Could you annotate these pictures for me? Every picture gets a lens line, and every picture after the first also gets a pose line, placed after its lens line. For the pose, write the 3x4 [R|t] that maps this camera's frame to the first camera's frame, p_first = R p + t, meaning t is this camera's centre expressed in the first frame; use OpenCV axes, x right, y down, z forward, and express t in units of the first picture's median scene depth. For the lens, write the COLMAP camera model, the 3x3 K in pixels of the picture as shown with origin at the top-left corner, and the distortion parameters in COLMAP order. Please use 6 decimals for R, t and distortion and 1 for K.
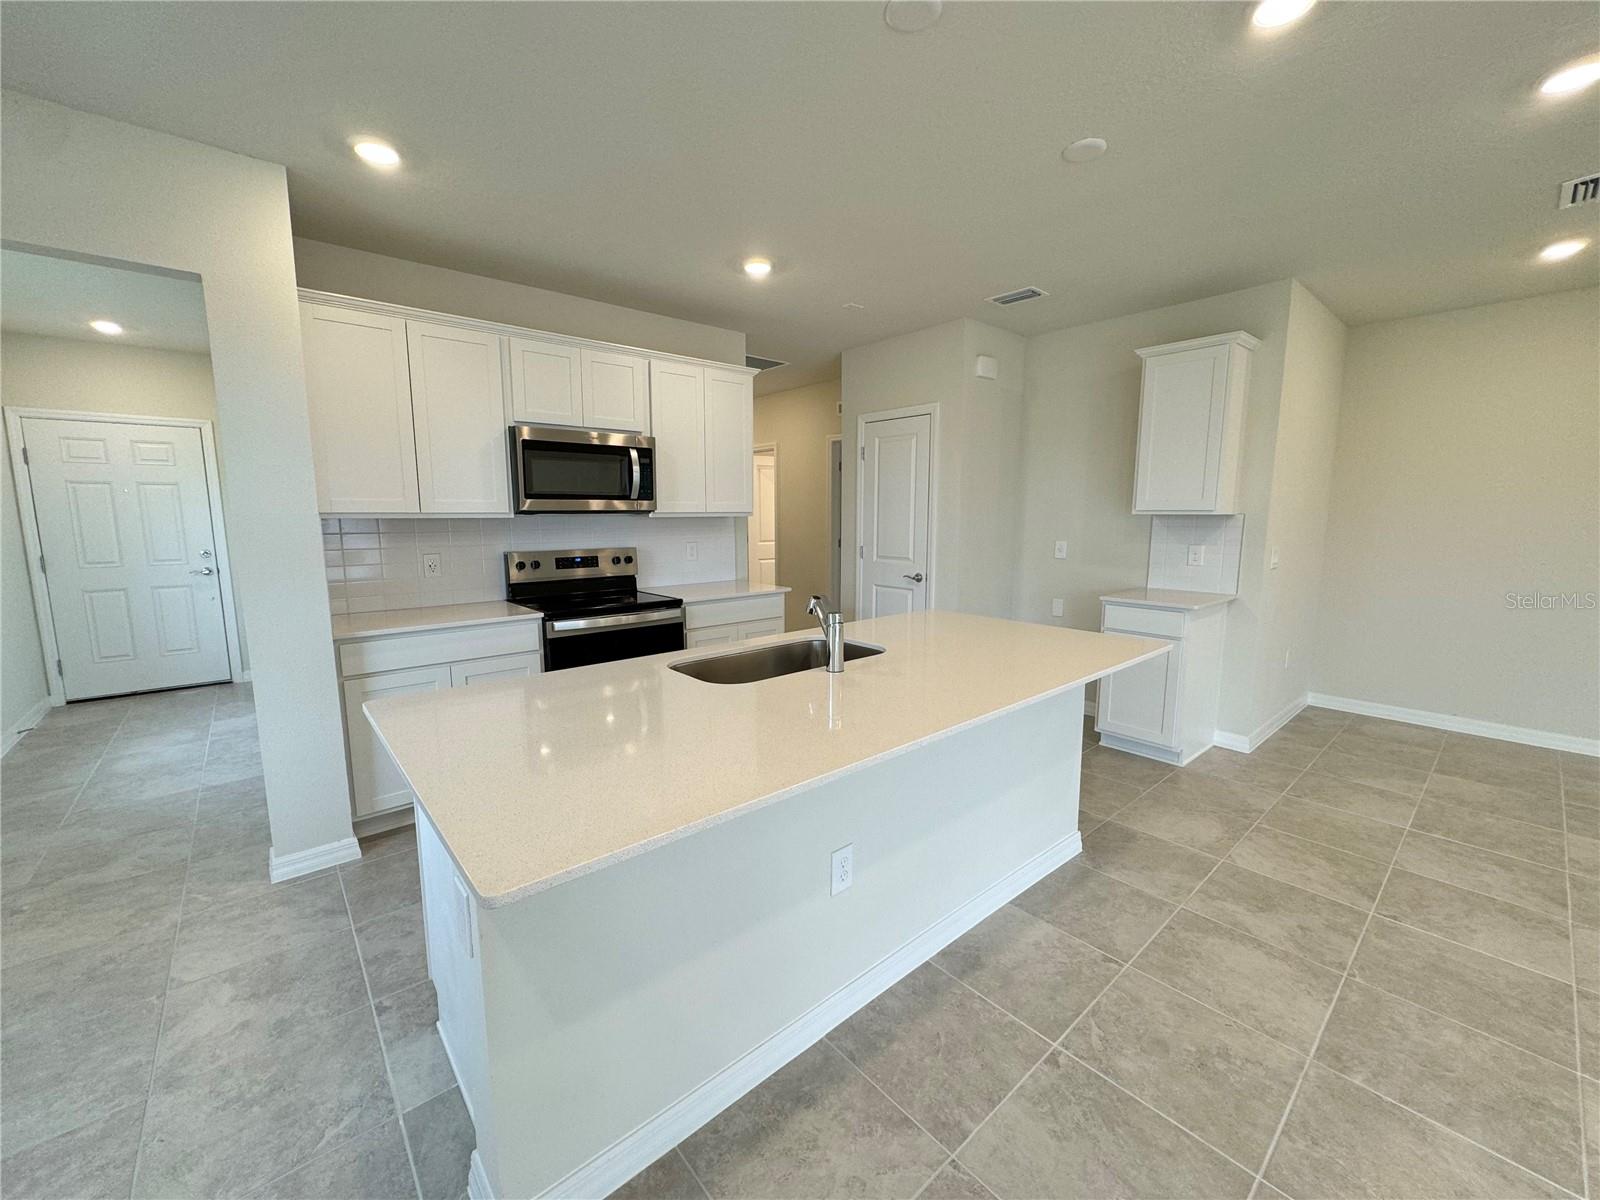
lens RADIAL K [[634.3, 0, 799.6], [0, 634.3, 597.6], [0, 0, 1]] dist [-0.003370, -0.000131]
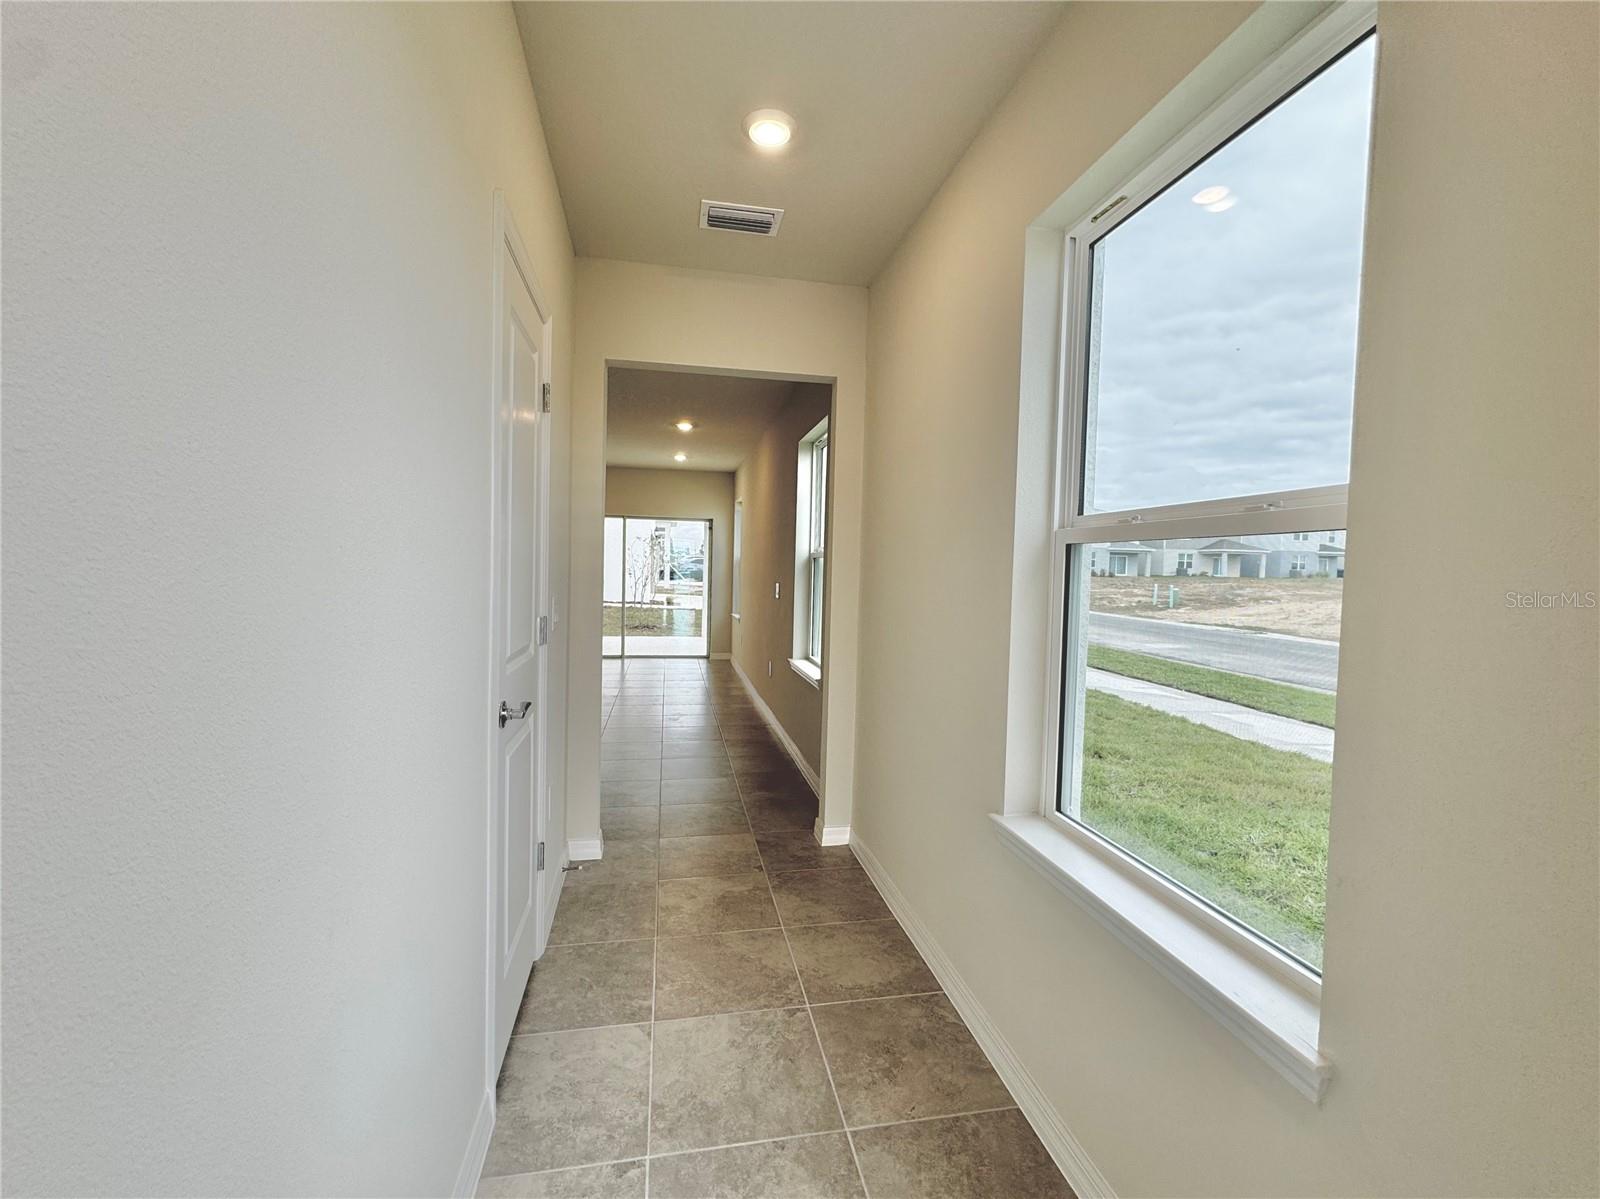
lens RADIAL K [[634.3, 0, 802.7], [0, 634.3, 598.3], [0, 0, 1]] dist [-0.003370, -0.000131]
pose [[-0.875681, -0.040596, 0.481181, -1.168936], [0.044941, 0.985284, 0.164911, -0.136317], [-0.480795, 0.166034, -0.860970, 1.200842]]
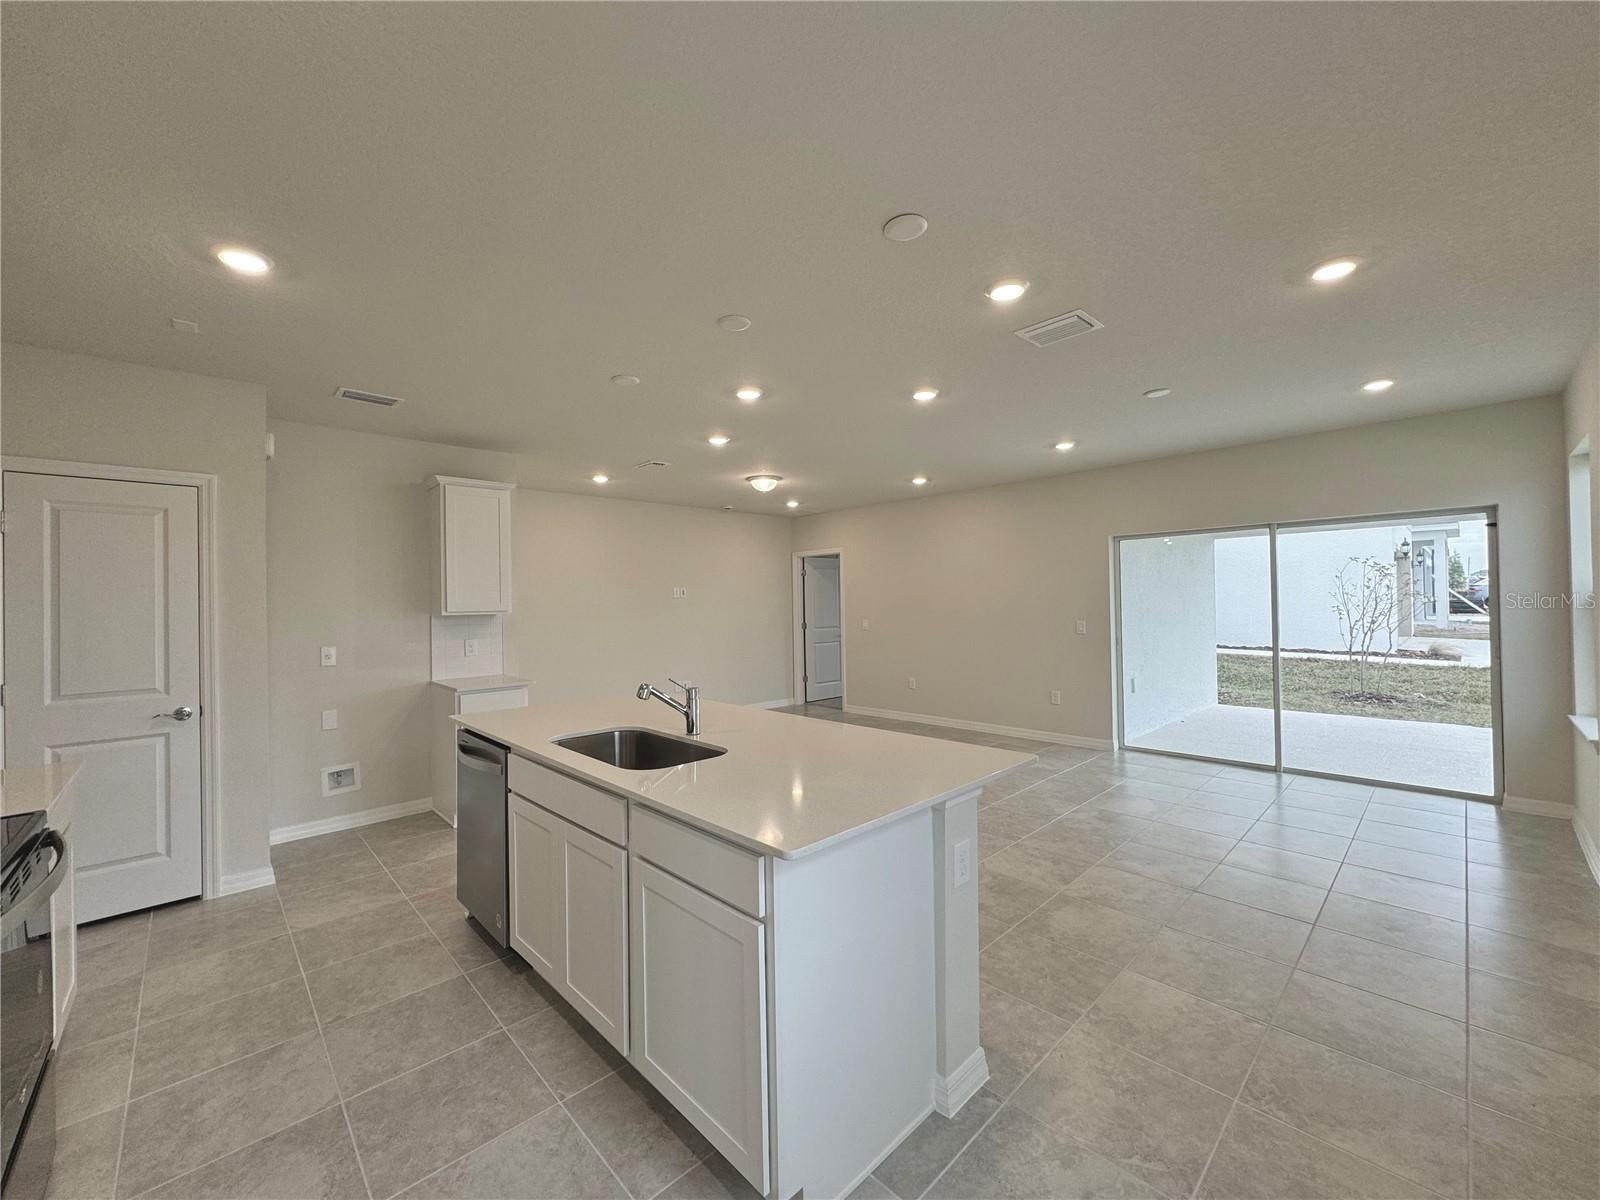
lens RADIAL K [[634.3, 0, 800.6], [0, 634.3, 595.3], [0, 0, 1]] dist [-0.003370, -0.000131]
pose [[-0.052785, 0.013331, 0.998517, -0.691297], [0.153296, 0.988167, -0.005089, -0.068169], [-0.986770, 0.152800, -0.054204, 0.456670]]
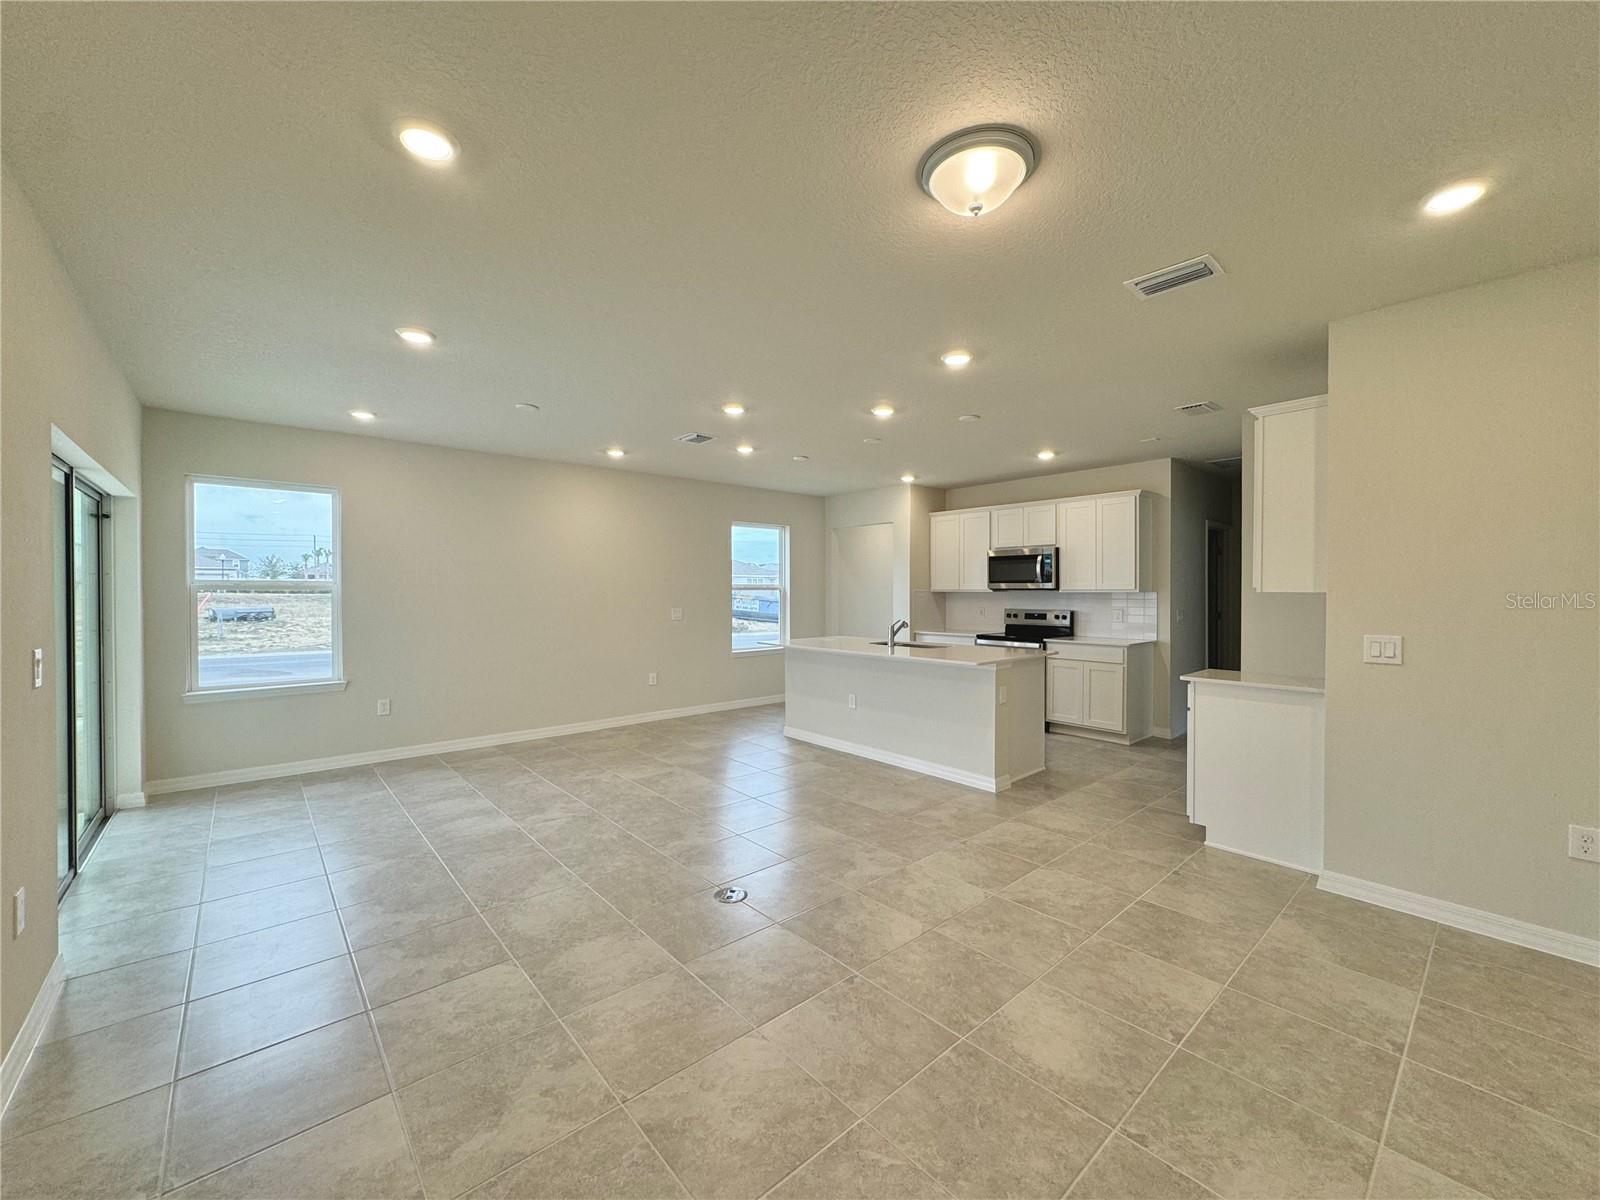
lens RADIAL K [[634.3, 0, 797.4], [0, 634.3, 599.9], [0, 0, 1]] dist [-0.003370, -0.000131]
pose [[0.008048, 0.015690, -0.999845, 1.565736], [-0.134893, 0.990755, 0.014462, -0.038574], [0.990827, 0.134756, 0.010090, 0.306010]]
